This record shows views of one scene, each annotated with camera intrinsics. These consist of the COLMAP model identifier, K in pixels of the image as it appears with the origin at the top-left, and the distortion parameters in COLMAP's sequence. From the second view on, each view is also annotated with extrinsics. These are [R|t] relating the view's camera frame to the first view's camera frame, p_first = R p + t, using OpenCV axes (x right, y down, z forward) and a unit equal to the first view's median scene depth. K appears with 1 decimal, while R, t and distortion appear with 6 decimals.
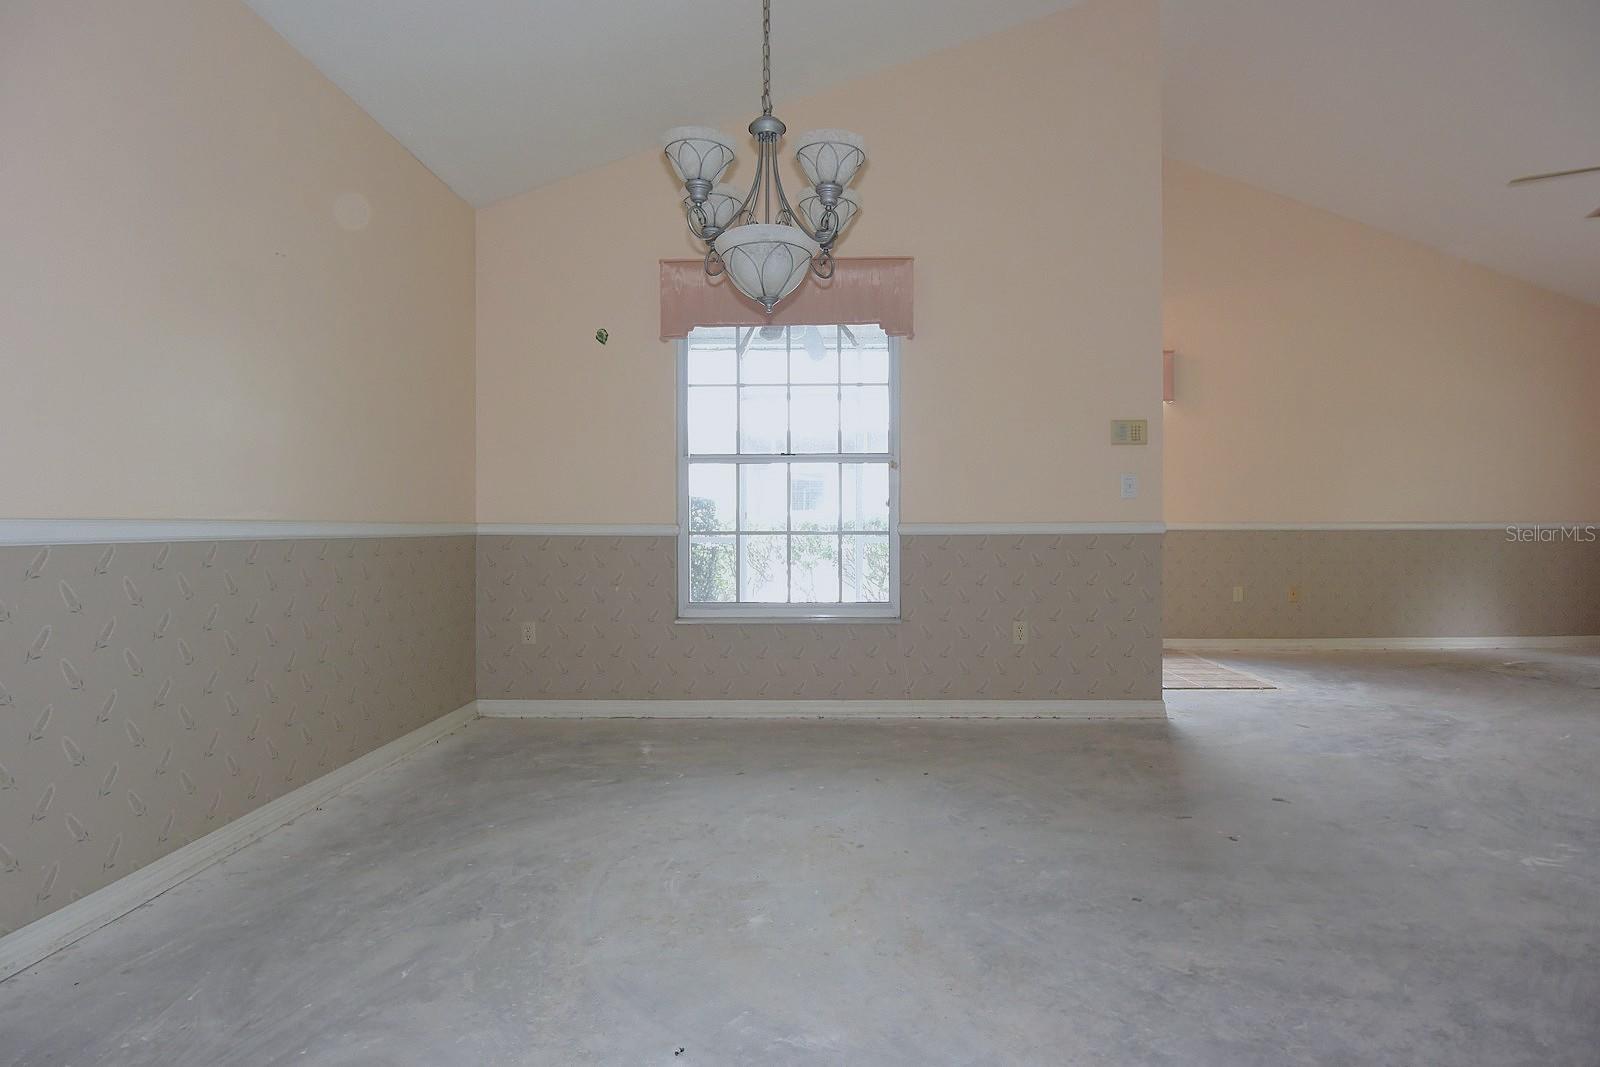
lens RADIAL K [[837.7, 0, 810.7], [0, 837.7, 528.2], [0, 0, 1]] dist [-0.002315, -0.026015]
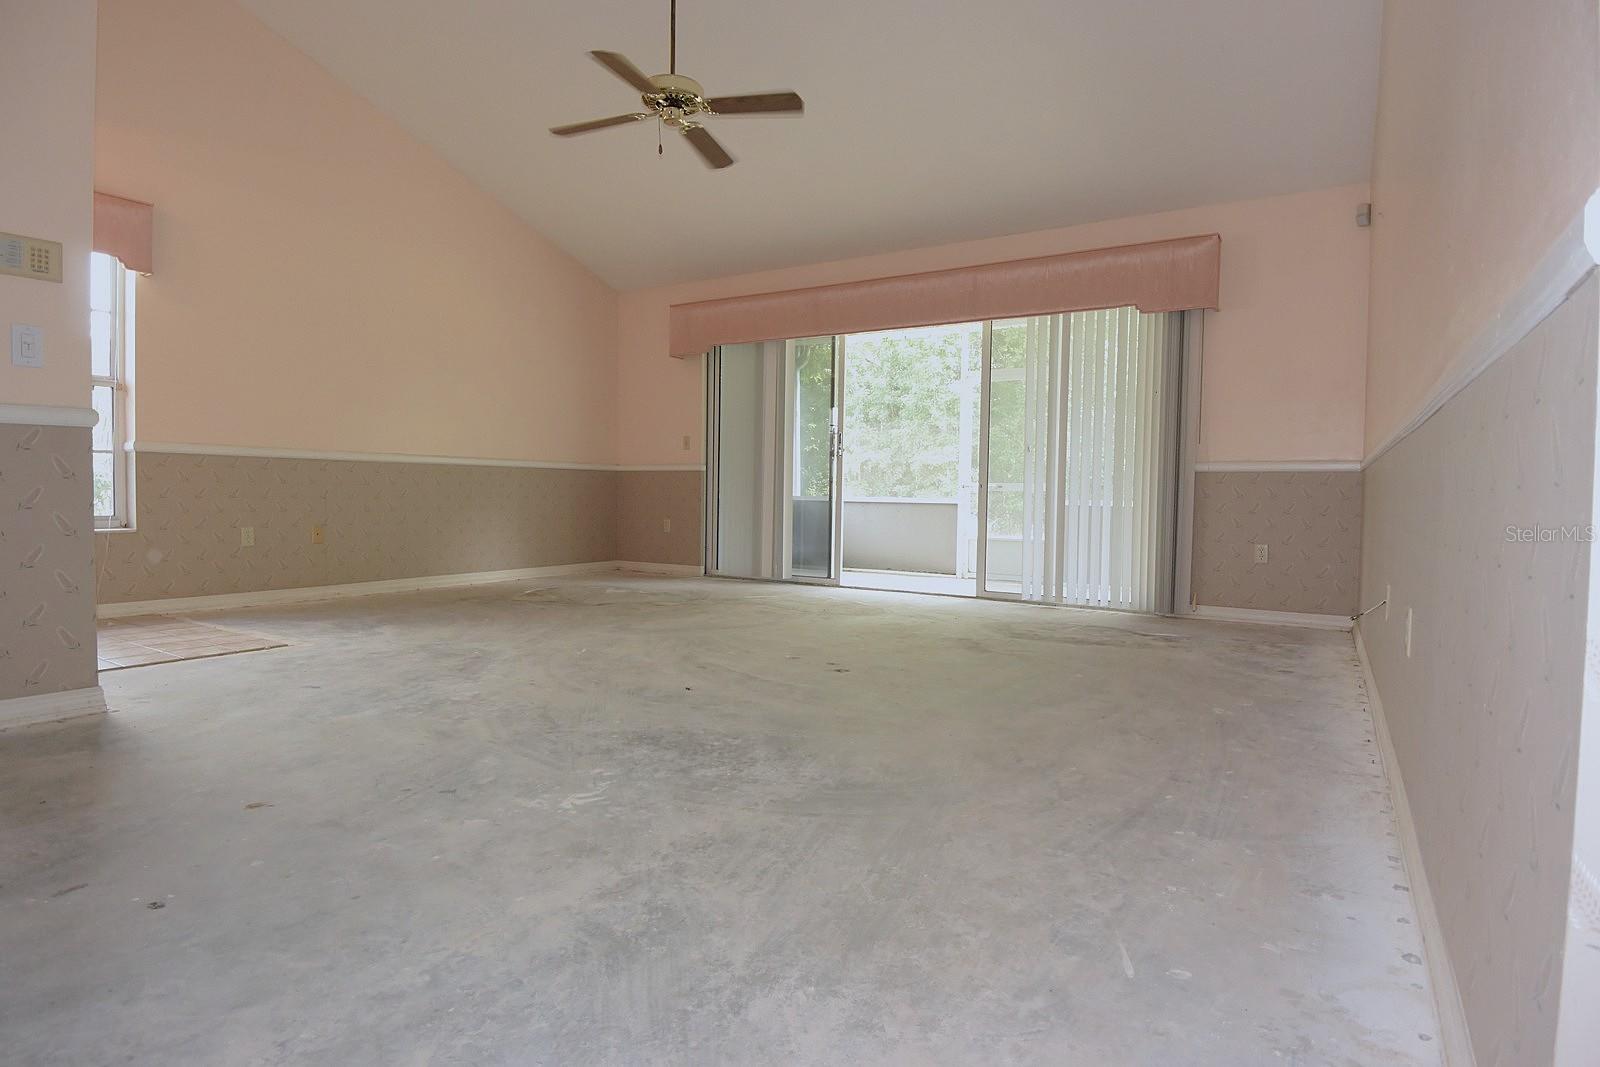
lens RADIAL K [[837.7, 0, 810.7], [0, 837.7, 528.2], [0, 0, 1]] dist [-0.002315, -0.026015]
pose [[0.510523, -0.027045, 0.859439, 0.194137], [-0.011633, 0.999197, 0.038353, 0.064423], [-0.859785, -0.029577, 0.509798, 0.250060]]
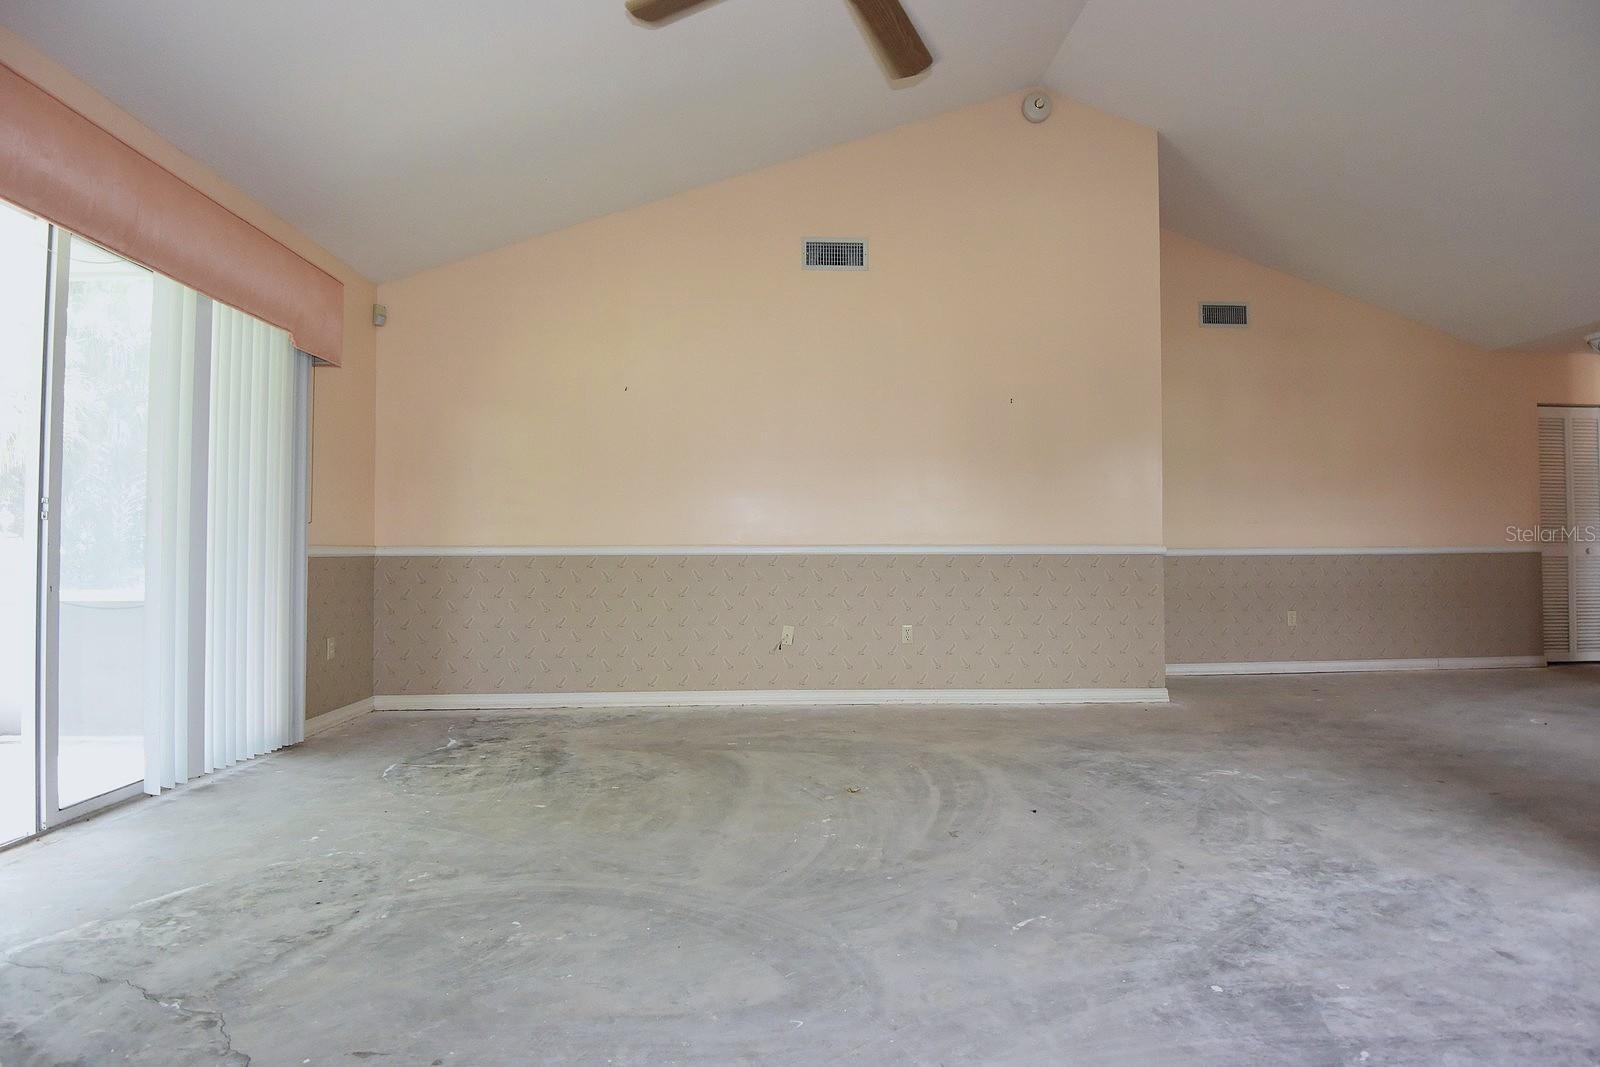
lens RADIAL K [[843.6, 0, 810.0], [0, 843.6, 528.5], [0, 0, 1]] dist [-0.016542, -0.013631]
pose [[-0.997438, -0.002610, -0.071492, 1.212656], [-0.000991, 0.999742, -0.022672, -0.000734], [0.071533, -0.022543, -0.997183, 1.704406]]
